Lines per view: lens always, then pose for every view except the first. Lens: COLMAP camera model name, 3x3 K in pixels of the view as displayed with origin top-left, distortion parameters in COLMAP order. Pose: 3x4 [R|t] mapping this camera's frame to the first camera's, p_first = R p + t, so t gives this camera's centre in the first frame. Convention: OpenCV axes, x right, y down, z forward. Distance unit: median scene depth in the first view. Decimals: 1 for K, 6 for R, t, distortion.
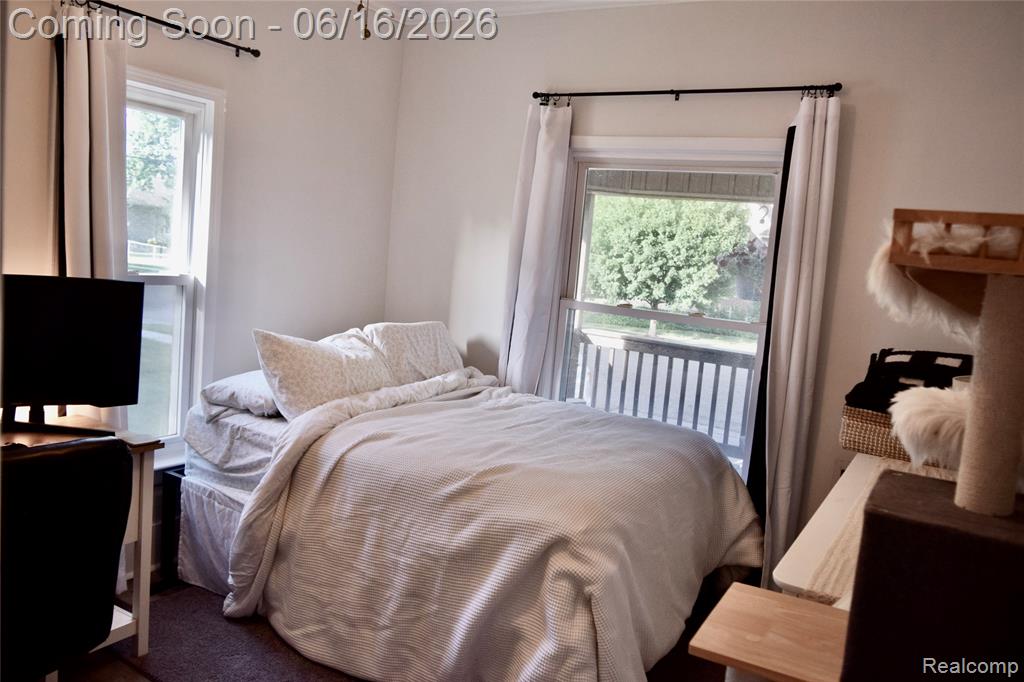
lens RADIAL K [[790.1, 0, 516.2], [0, 790.1, 333.4], [0, 0, 1]] dist [-0.034025, 0.001117]
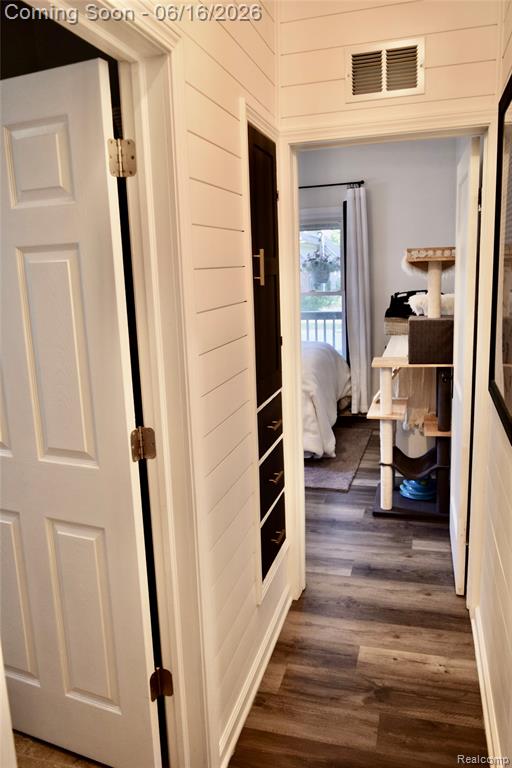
lens RADIAL K [[592.6, 0, 256.0], [0, 592.6, 384.0], [0, 0, 1]] dist [-0.034025, 0.001117]
pose [[0.960086, -0.171721, 0.220785, -0.410625], [0.150399, 0.982472, 0.110133, 0.032127], [-0.235828, -0.072531, 0.969084, -0.710535]]
